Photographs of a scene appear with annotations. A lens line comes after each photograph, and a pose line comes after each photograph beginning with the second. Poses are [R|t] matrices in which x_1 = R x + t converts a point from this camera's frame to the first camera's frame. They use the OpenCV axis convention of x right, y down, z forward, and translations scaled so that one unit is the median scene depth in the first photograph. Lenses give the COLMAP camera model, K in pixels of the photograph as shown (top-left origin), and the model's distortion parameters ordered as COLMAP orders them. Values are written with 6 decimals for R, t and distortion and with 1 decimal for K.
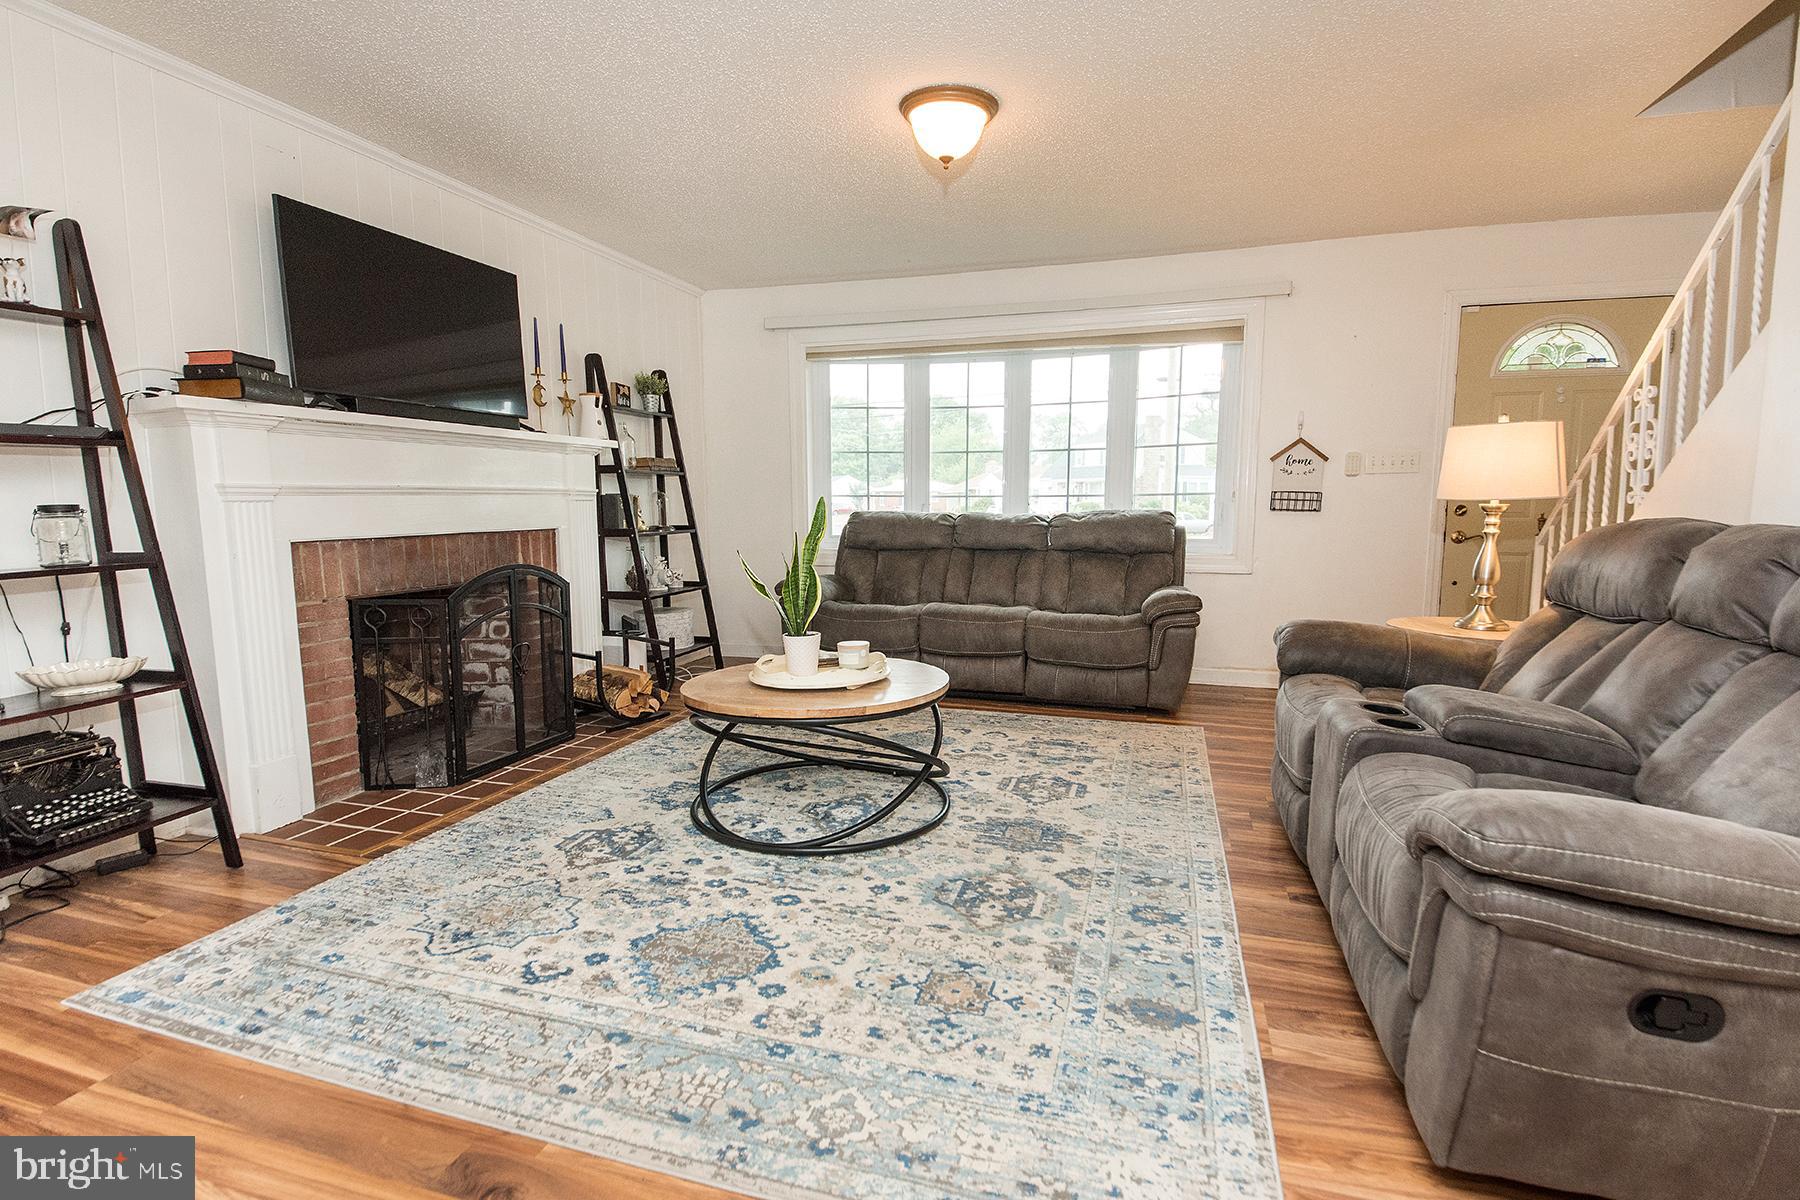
lens RADIAL K [[854.9, 0, 892.0], [0, 854.9, 609.0], [0, 0, 1]] dist [0.009634, -0.001179]
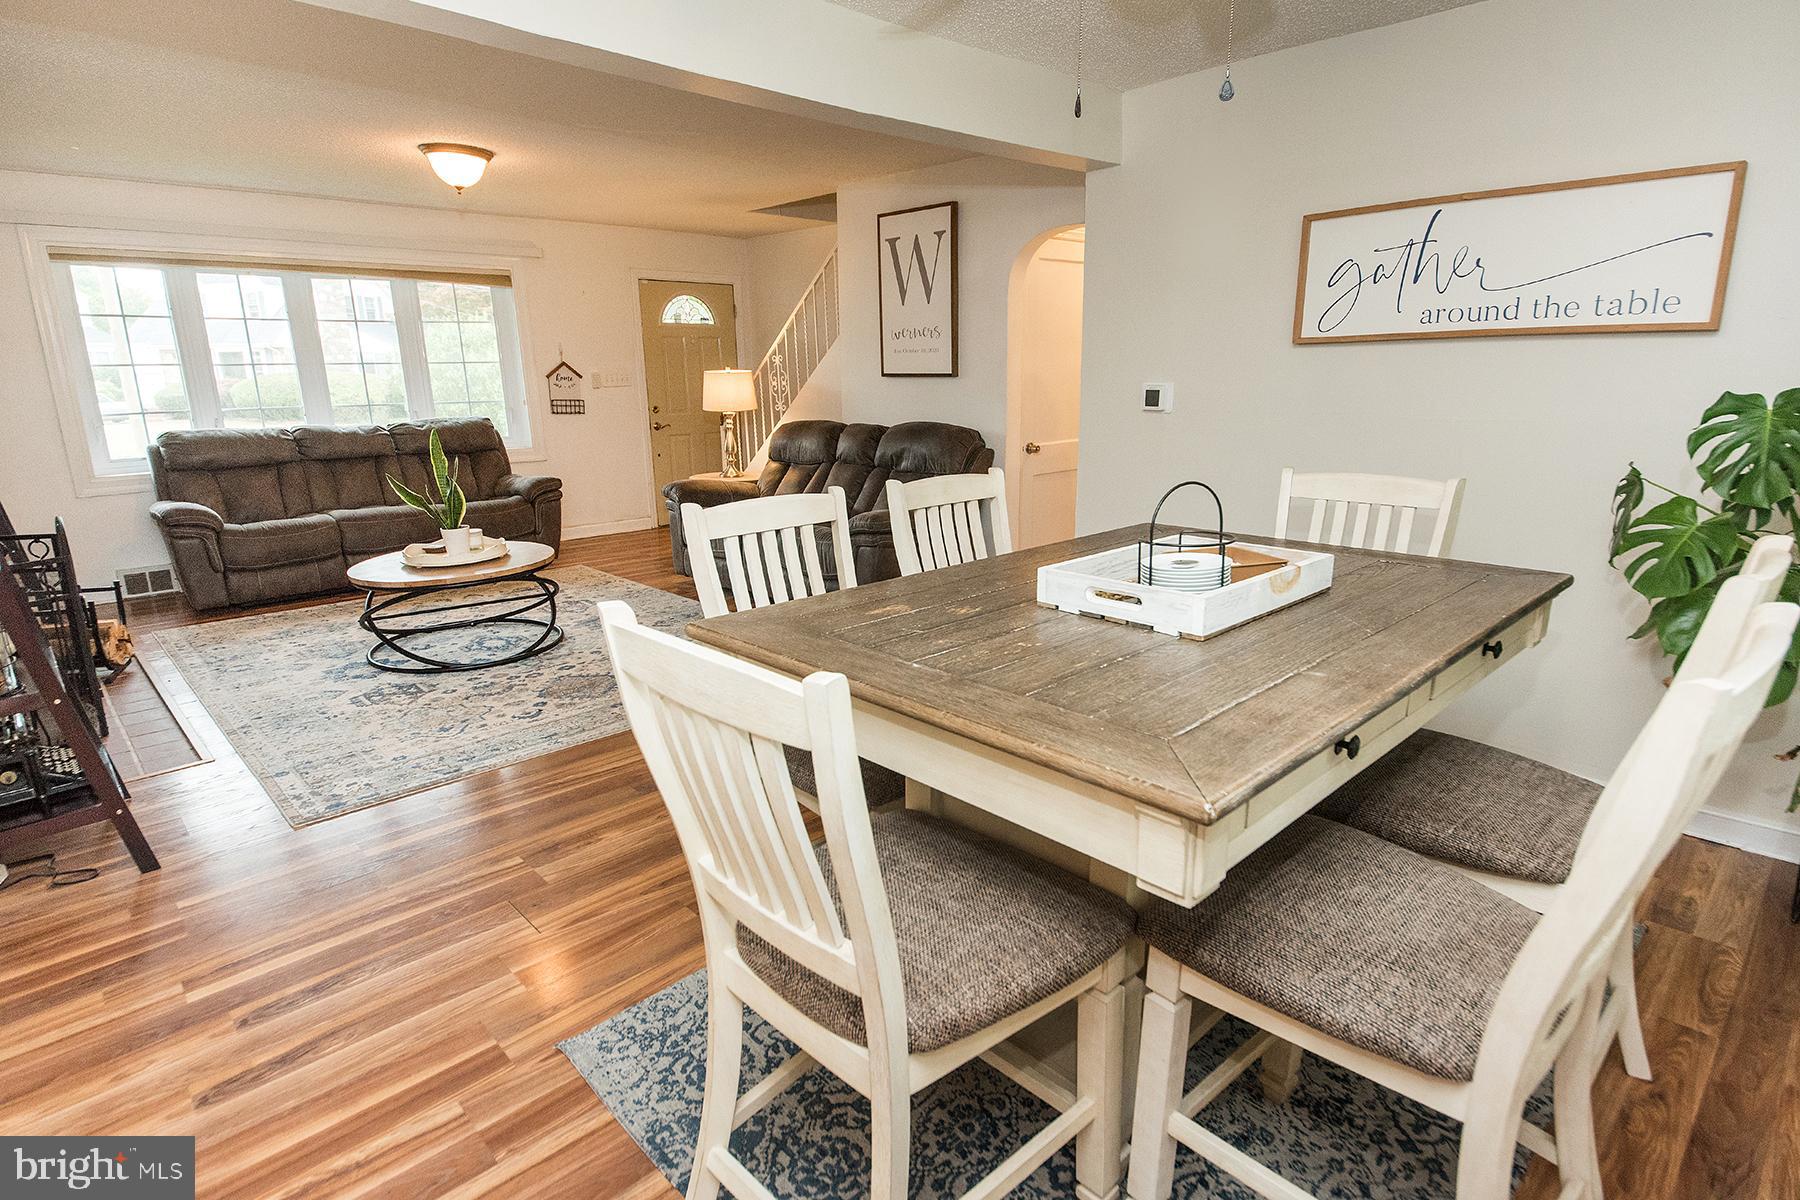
lens RADIAL K [[940.8, 0, 898.2], [0, 940.8, 598.1], [0, 0, 1]] dist [0.038724, -0.033994]
pose [[0.486874, -0.214109, 0.846824, -1.074166], [0.119121, 0.976710, 0.178462, -0.047913], [-0.865311, 0.013986, 0.501040, -0.426517]]
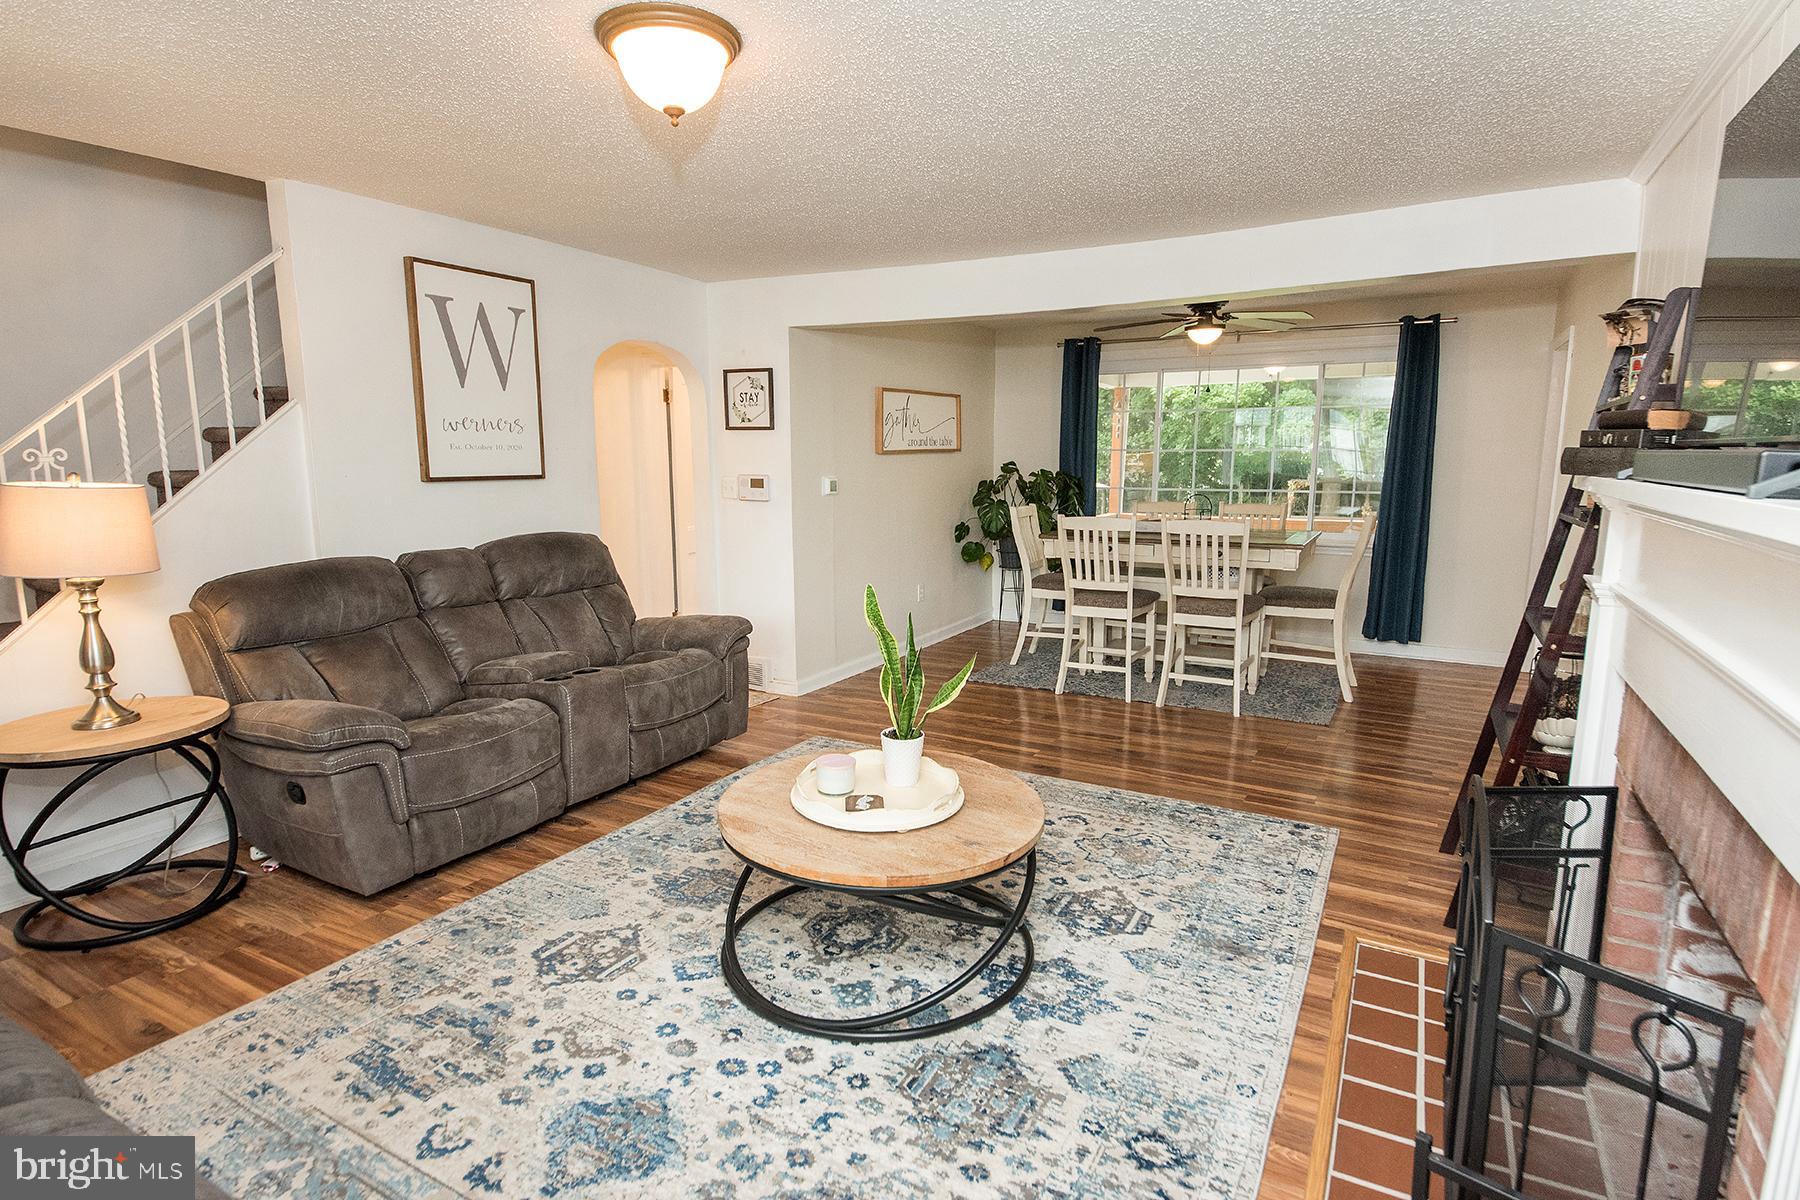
lens RADIAL K [[940.8, 0, 898.2], [0, 940.8, 598.1], [0, 0, 1]] dist [0.038724, -0.033994]
pose [[-0.978902, -0.031537, 0.201882, -0.279134], [0.025938, 0.960844, 0.275873, -0.354045], [-0.202677, 0.275289, -0.939754, 1.787825]]
